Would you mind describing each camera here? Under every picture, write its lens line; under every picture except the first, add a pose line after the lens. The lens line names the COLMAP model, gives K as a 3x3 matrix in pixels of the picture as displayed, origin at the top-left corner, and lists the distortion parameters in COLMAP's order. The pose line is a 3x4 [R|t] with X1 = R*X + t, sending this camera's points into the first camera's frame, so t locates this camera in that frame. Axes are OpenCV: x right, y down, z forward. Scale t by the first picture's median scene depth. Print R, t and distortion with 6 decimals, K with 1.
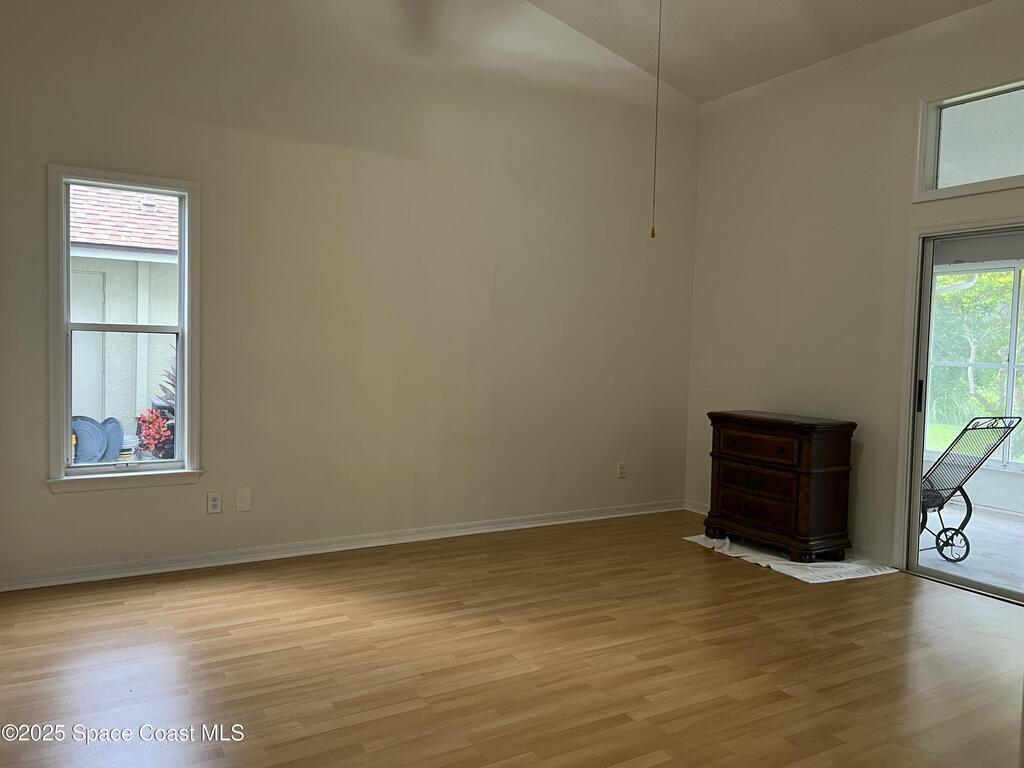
lens RADIAL K [[771.1, 0, 507.7], [0, 771.1, 386.4], [0, 0, 1]] dist [0.078174, -0.085722]
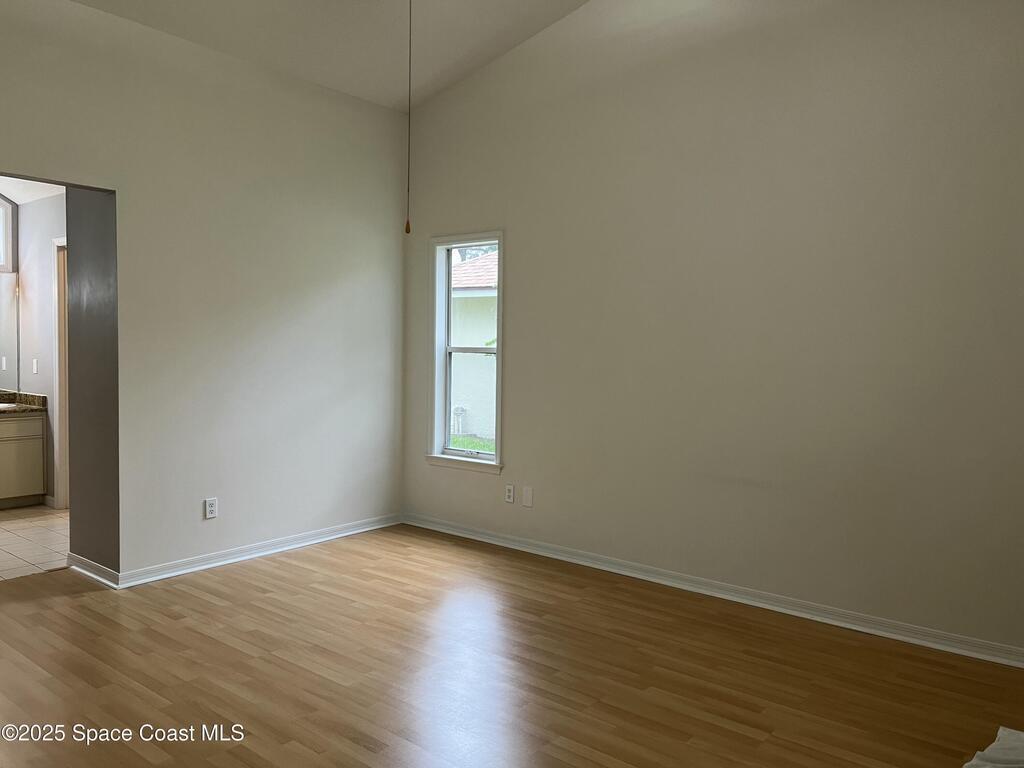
lens RADIAL K [[771.1, 0, 507.7], [0, 771.1, 386.4], [0, 0, 1]] dist [0.078174, -0.085722]
pose [[0.335568, 0.030700, -0.941516, 0.804123], [-0.055193, 0.998393, 0.012883, -0.033597], [0.940398, 0.047641, 0.336723, 0.650216]]
